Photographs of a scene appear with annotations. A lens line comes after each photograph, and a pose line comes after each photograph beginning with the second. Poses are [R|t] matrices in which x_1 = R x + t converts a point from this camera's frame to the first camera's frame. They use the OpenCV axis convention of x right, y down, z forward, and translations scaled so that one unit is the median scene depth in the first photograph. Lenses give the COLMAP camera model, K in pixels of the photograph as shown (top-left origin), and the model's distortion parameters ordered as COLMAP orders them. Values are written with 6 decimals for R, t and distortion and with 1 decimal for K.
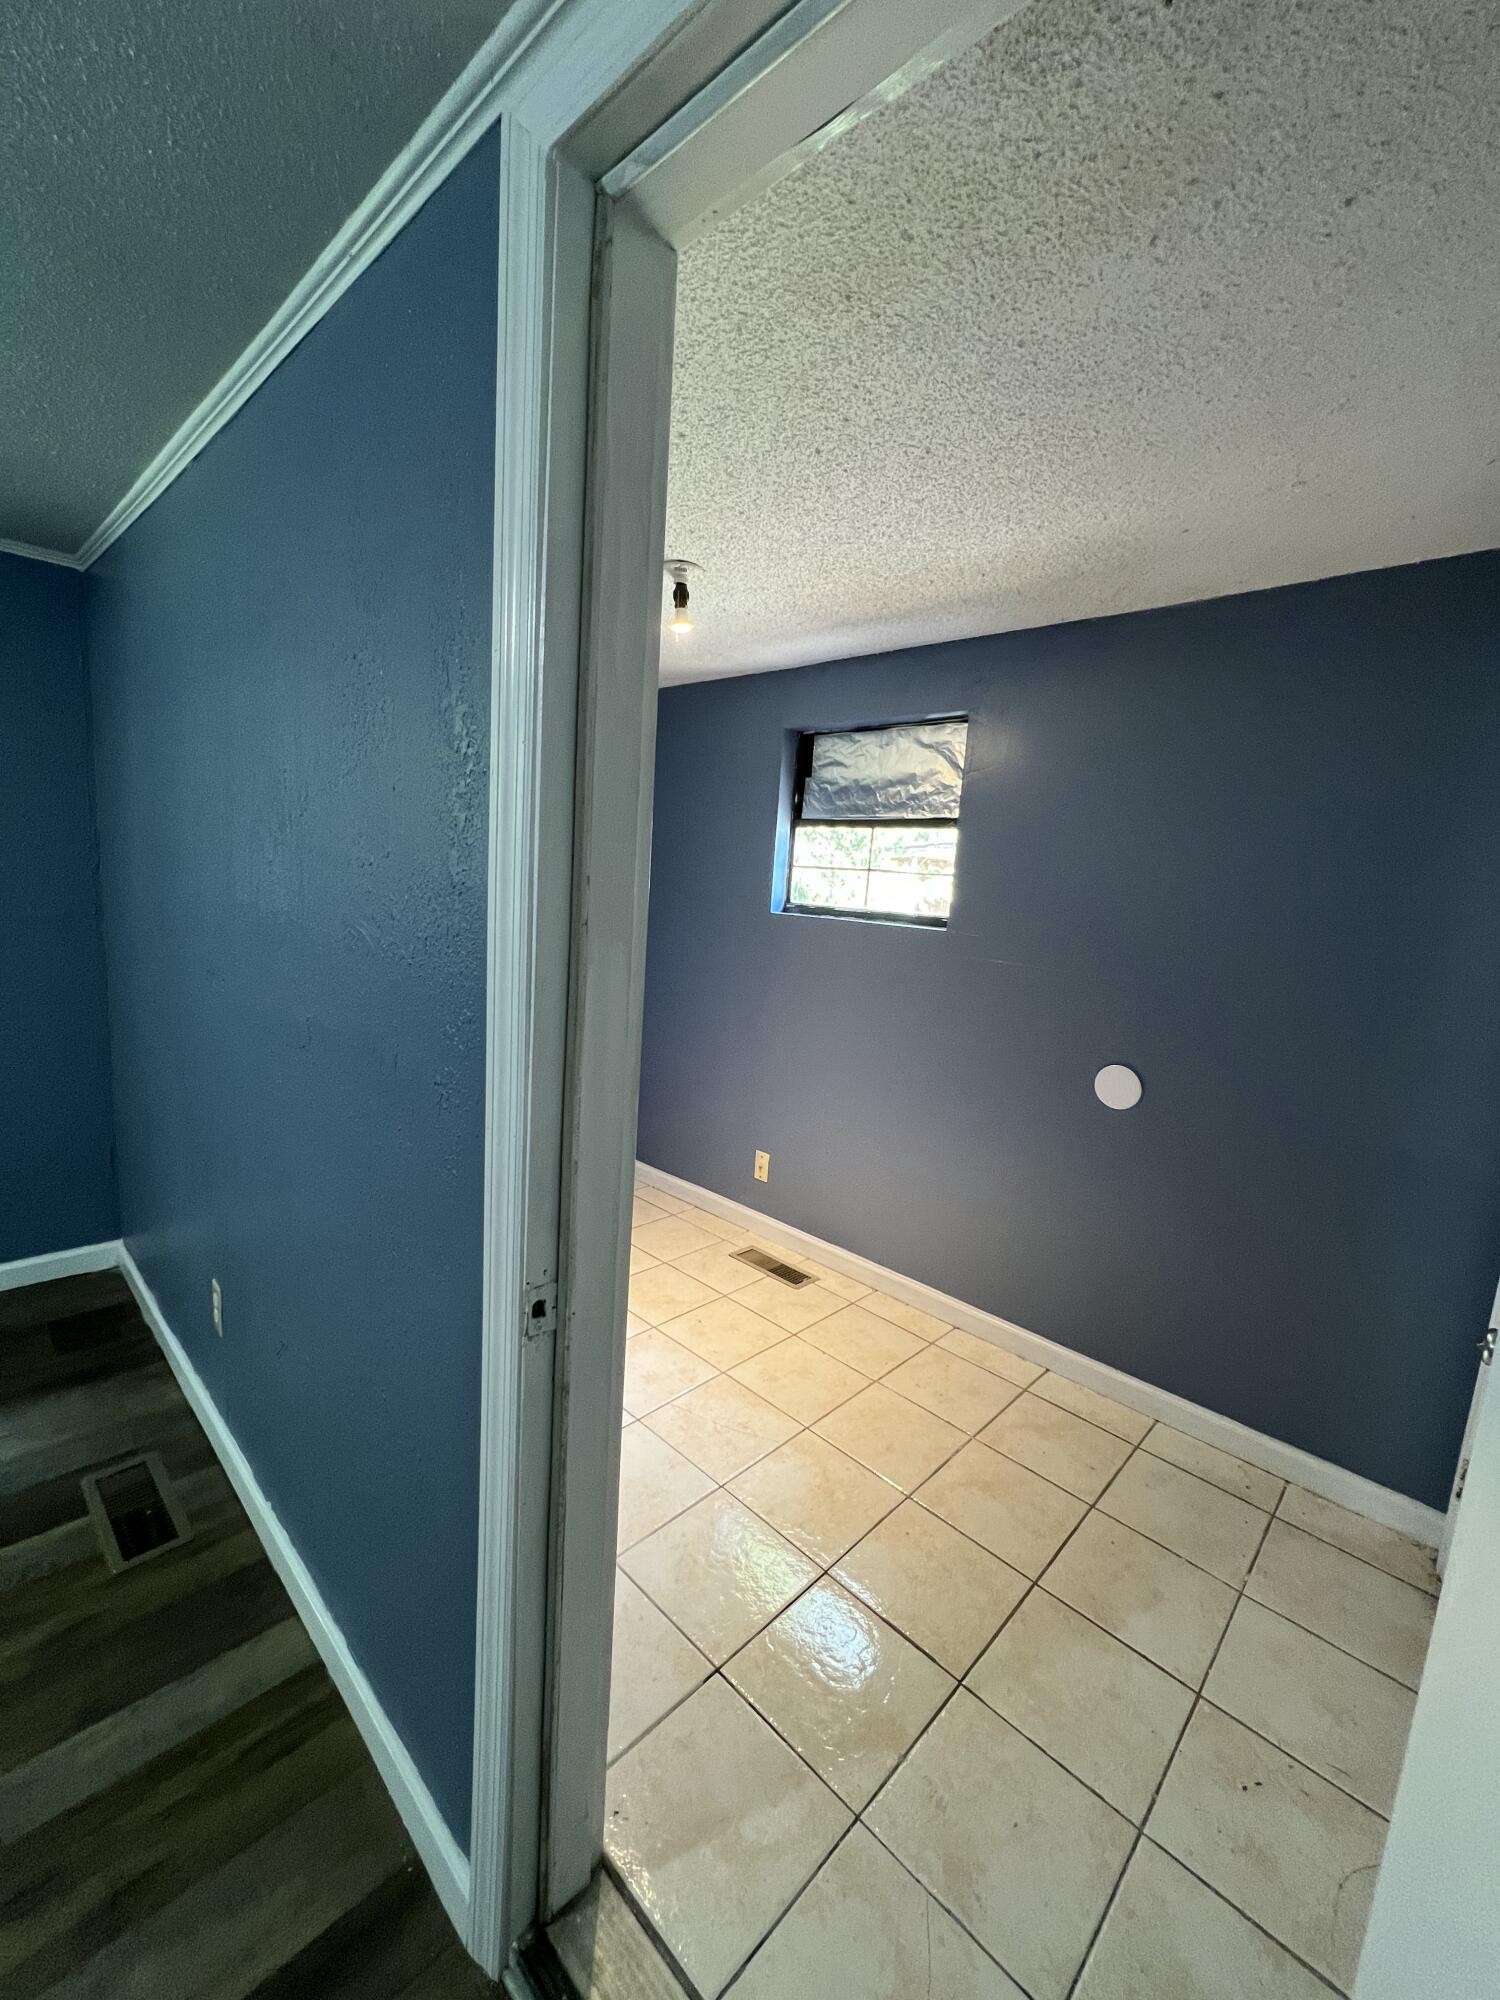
lens RADIAL K [[803.1, 0, 749.1], [0, 803.1, 998.4], [0, 0, 1]] dist [-0.002942, 0.000568]
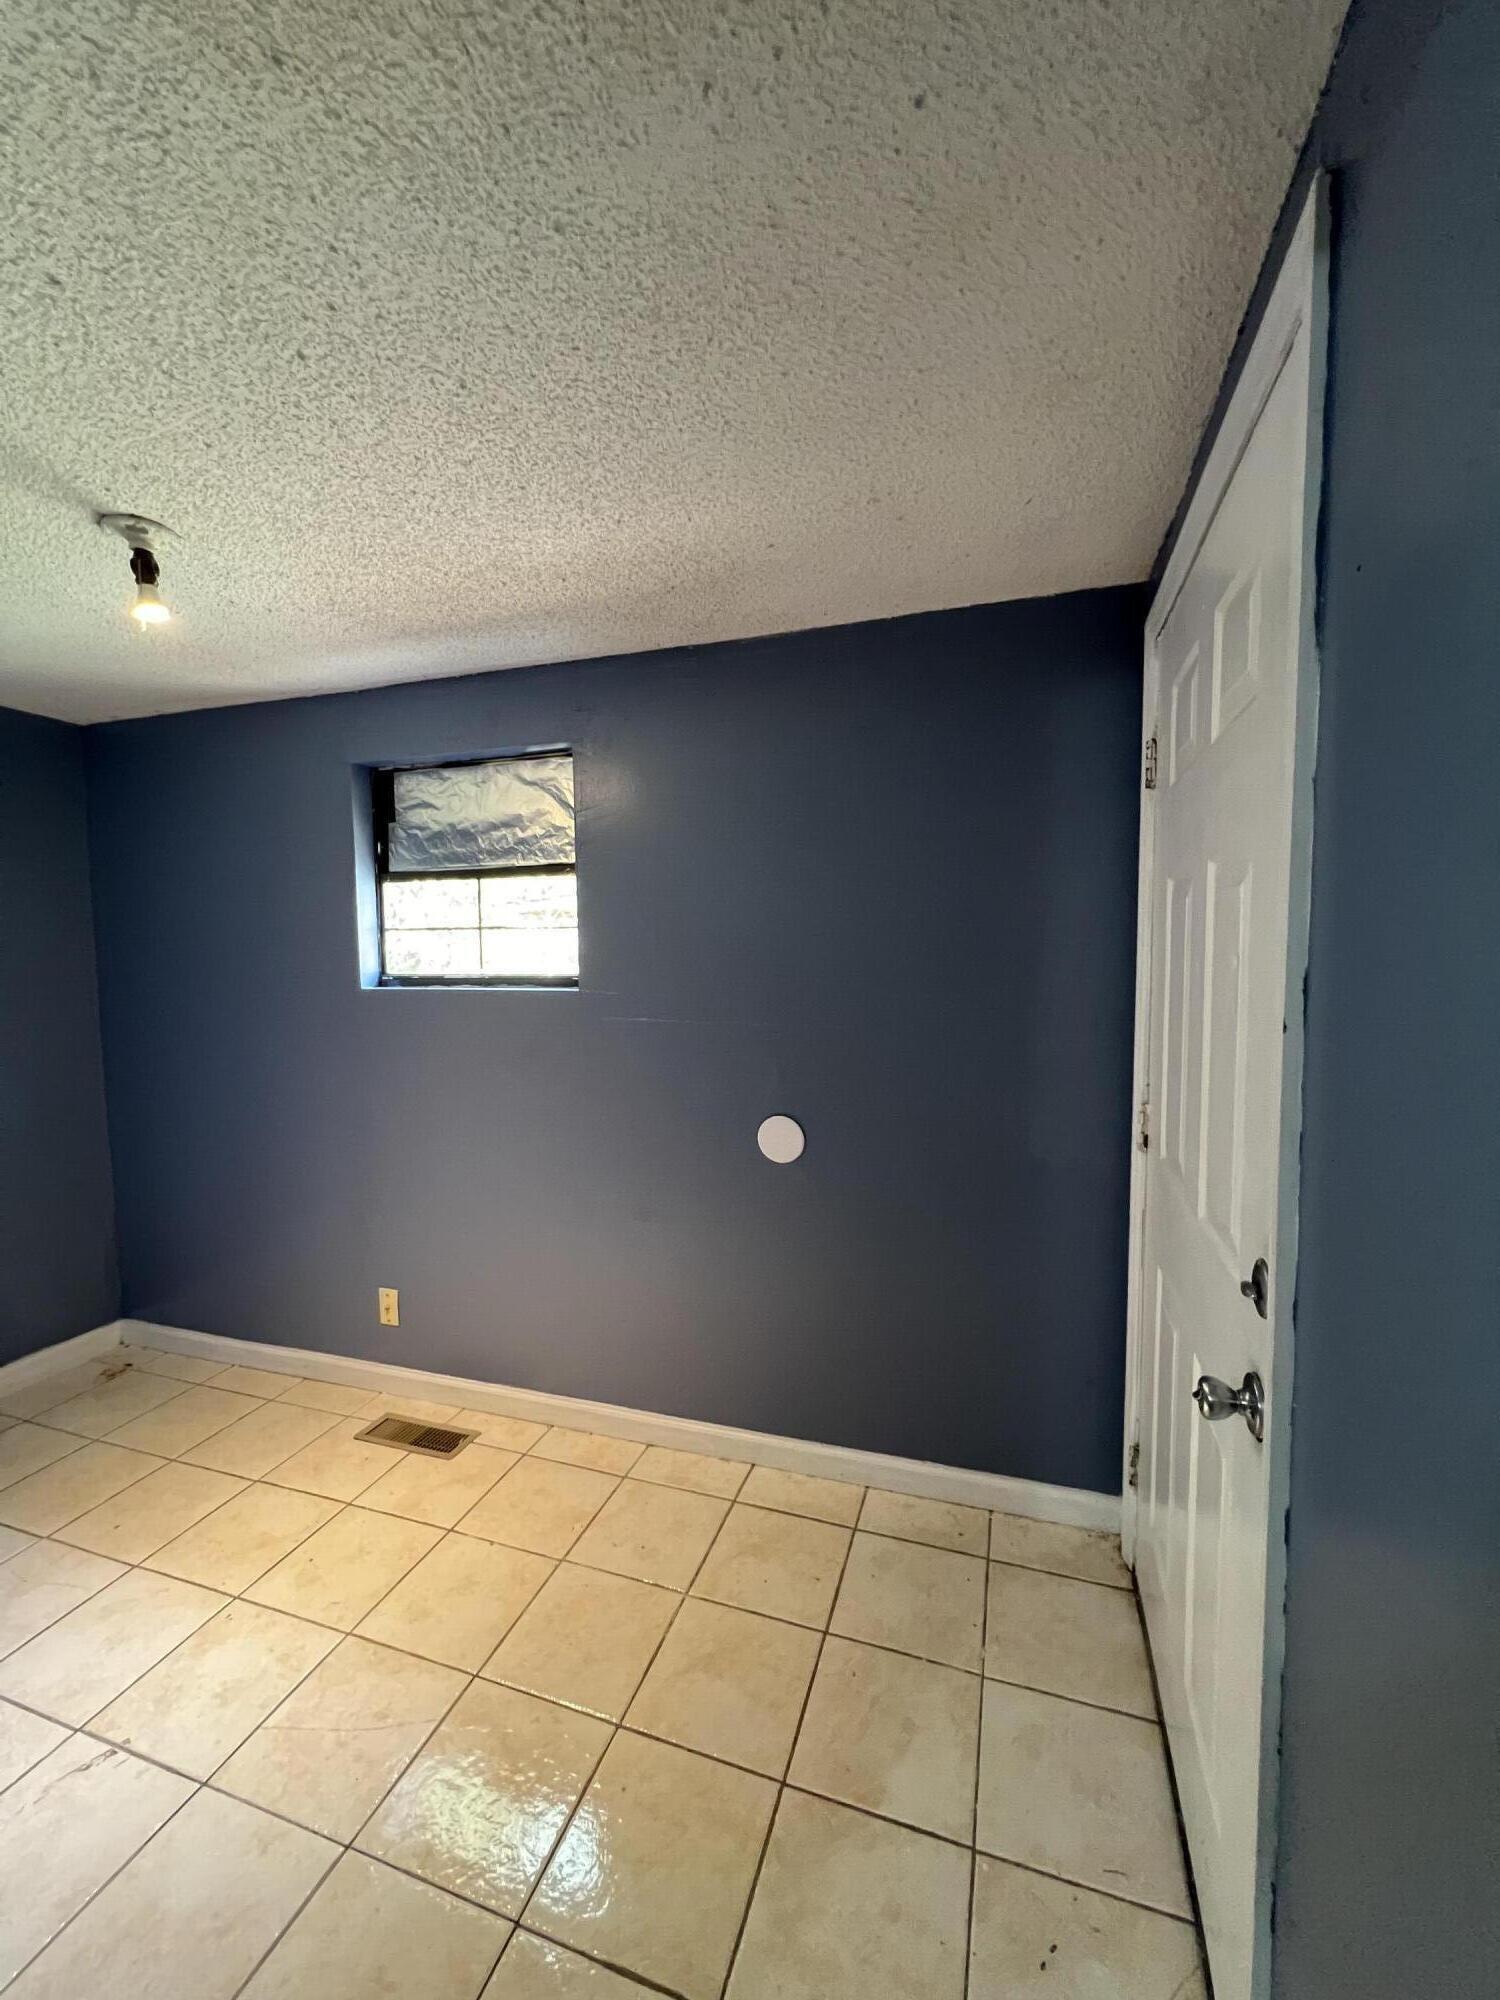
lens RADIAL K [[803.1, 0, 750.5], [0, 803.1, 998.4], [0, 0, 1]] dist [-0.002942, 0.000568]
pose [[0.900980, -0.109398, 0.419843, 0.048536], [0.135364, 0.990264, -0.032459, -0.023131], [-0.412204, 0.086076, 0.907016, 0.138259]]
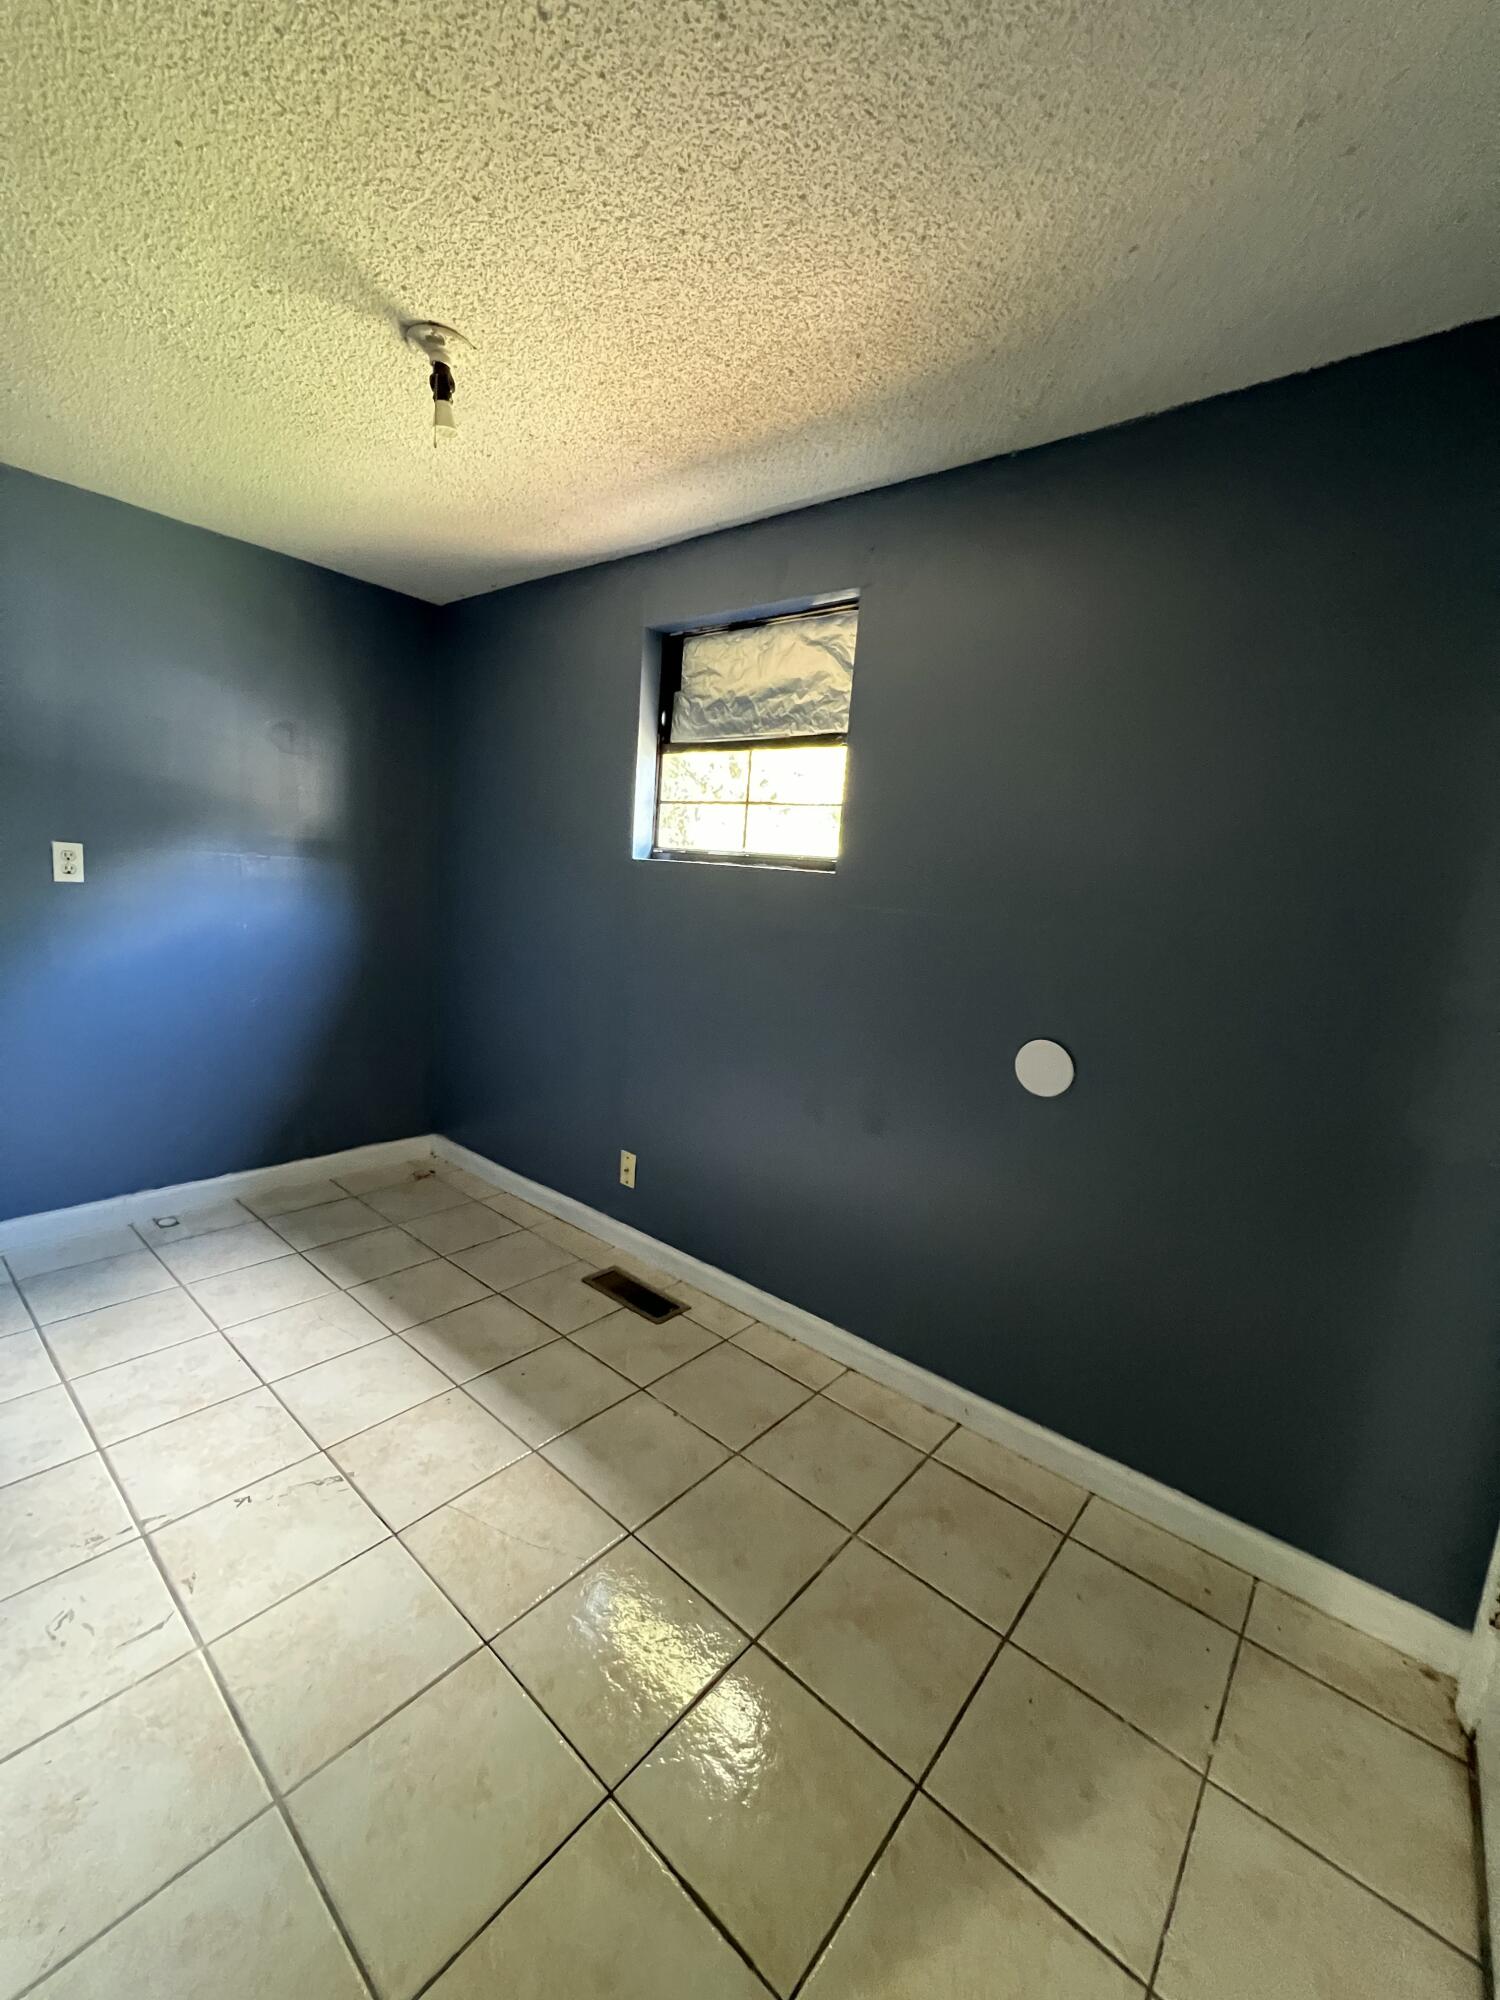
lens RADIAL K [[803.1, 0, 748.5], [0, 803.1, 999.0], [0, 0, 1]] dist [-0.002942, 0.000568]
pose [[0.998075, -0.006769, 0.061642, 0.114061], [0.005655, 0.999818, 0.018221, 0.025339], [-0.061754, -0.017837, 0.997932, 0.219574]]
